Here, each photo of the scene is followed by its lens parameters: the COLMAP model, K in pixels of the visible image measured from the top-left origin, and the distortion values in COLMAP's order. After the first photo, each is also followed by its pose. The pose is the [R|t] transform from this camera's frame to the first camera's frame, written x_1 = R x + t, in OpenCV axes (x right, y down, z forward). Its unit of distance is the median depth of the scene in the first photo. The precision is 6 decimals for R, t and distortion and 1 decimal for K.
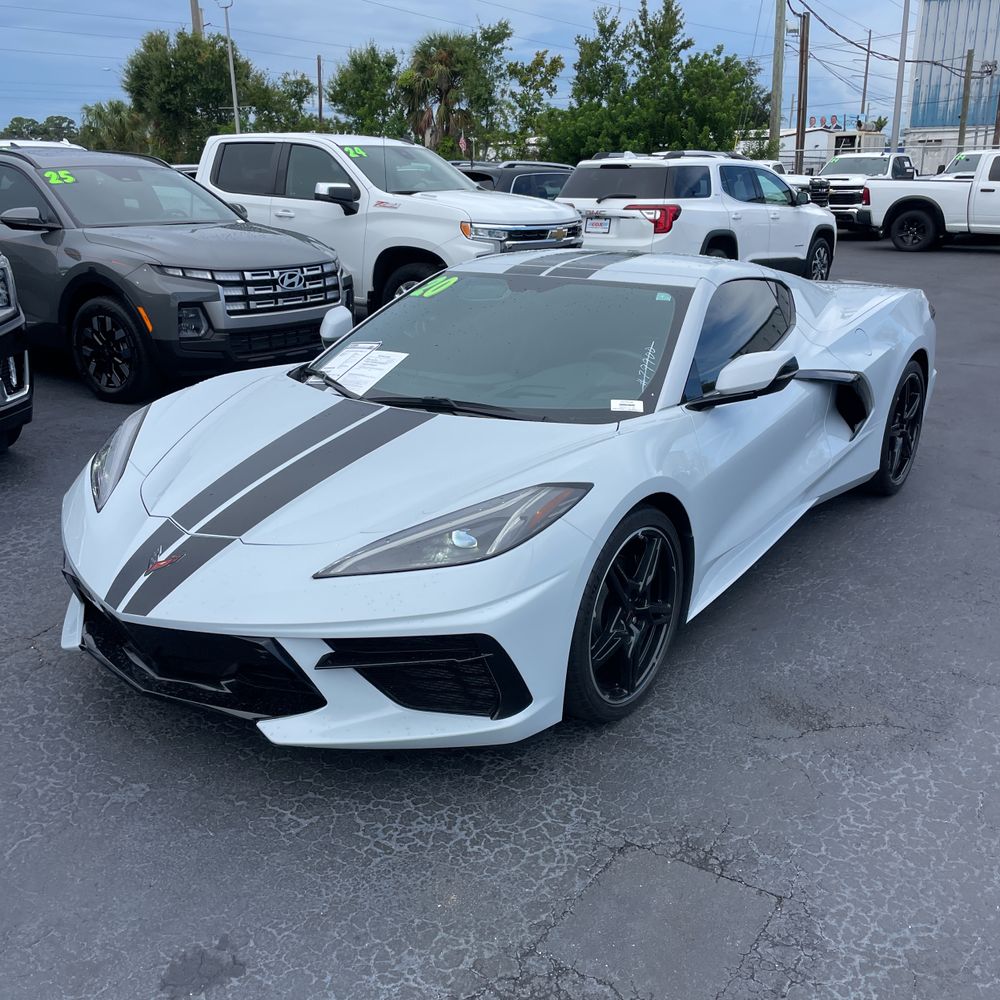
lens RADIAL K [[1020.0, 0, 500.6], [0, 1020.0, 491.9], [0, 0, 1]] dist [0.020819, 0.000000]
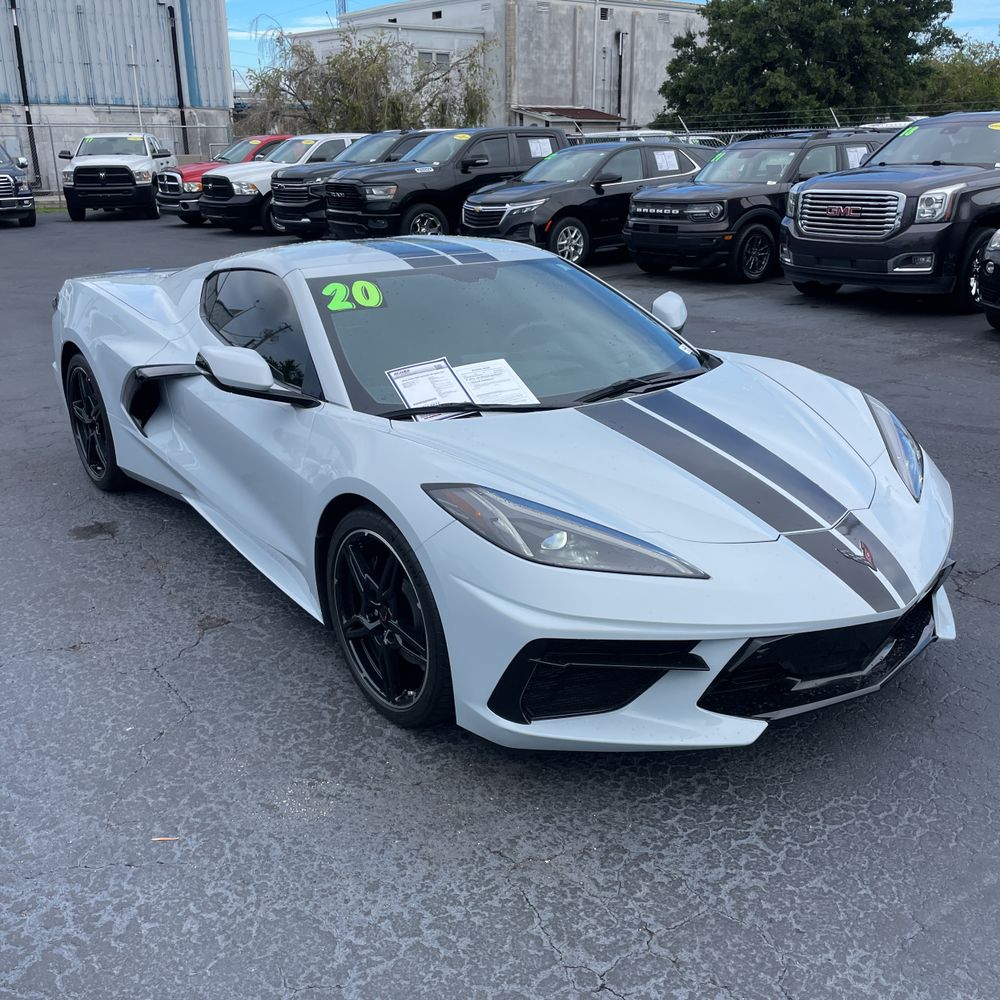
lens RADIAL K [[1020.0, 0, 509.6], [0, 1020.0, 496.5], [0, 0, 1]] dist [0.020819, 0.000000]
pose [[0.286102, -0.304628, 0.908486, -0.402040], [0.287042, 0.931825, 0.222058, -0.092868], [-0.914195, 0.197242, 0.354038, 0.291798]]
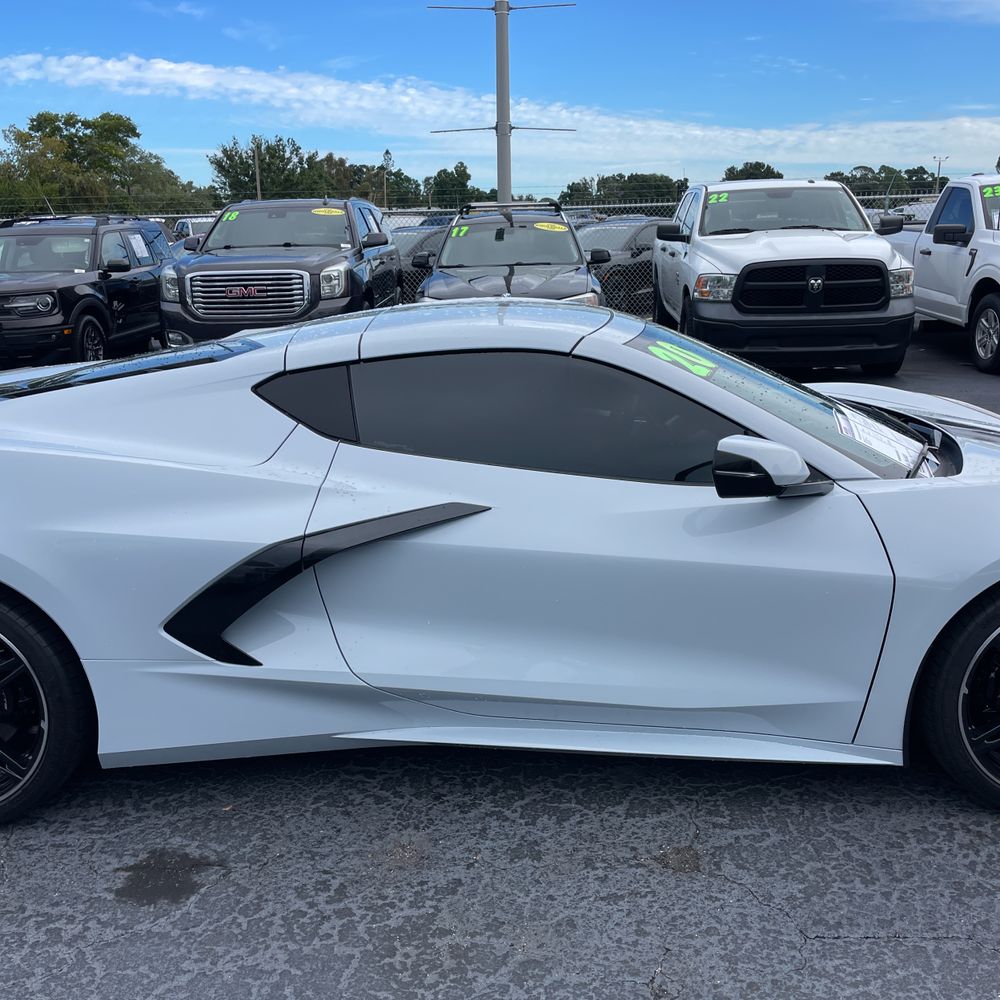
lens RADIAL K [[1020.0, 0, 501.7], [0, 1020.0, 481.7], [0, 0, 1]] dist [0.020819, 0.000000]
pose [[-0.575692, -0.172240, 0.799320, -0.251560], [0.263165, 0.886517, 0.380568, -0.193937], [-0.774160, 0.429442, -0.465033, 0.676452]]
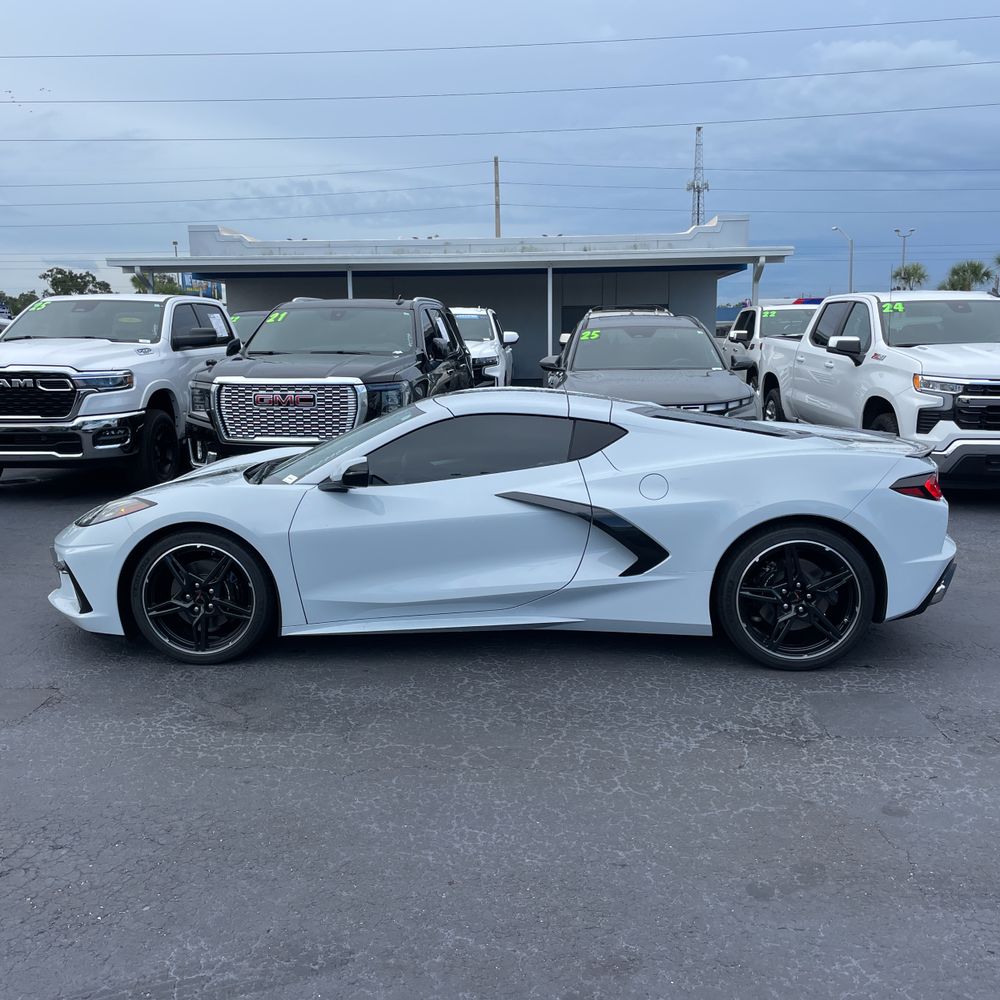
lens RADIAL K [[1020.0, 0, 498.7], [0, 1020.0, 486.6], [0, 0, 1]] dist [0.020819, 0.000000]
pose [[0.546327, 0.116785, -0.829390, 0.565536], [-0.238842, 0.970839, -0.020626, -0.043132], [0.802796, 0.209362, 0.558289, 0.150165]]
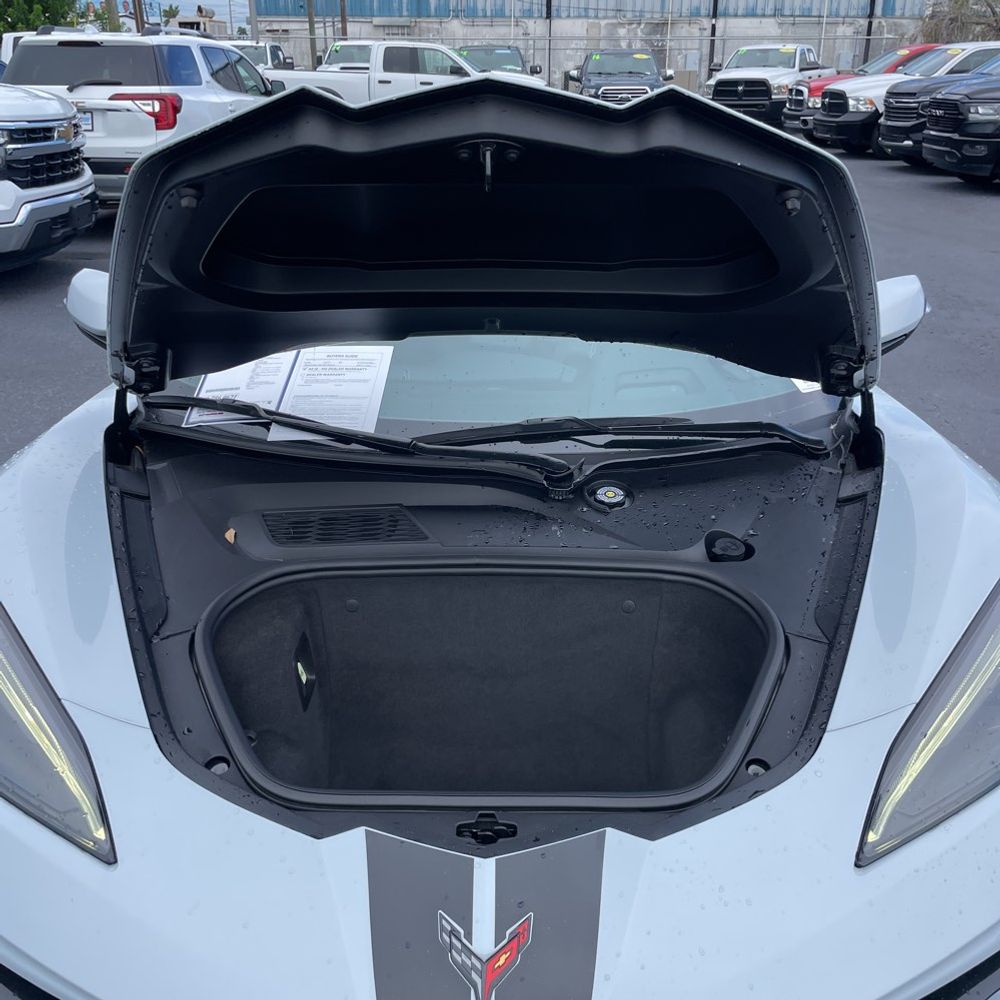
lens RADIAL K [[1020.0, 0, 501.1], [0, 1020.0, 493.2], [0, 0, 1]] dist [0.020819, 0.000000]
pose [[0.810047, -0.216921, 0.544765, -0.157862], [0.164825, 0.975831, 0.143478, -0.053035], [-0.562722, -0.026433, 0.826224, 0.202072]]
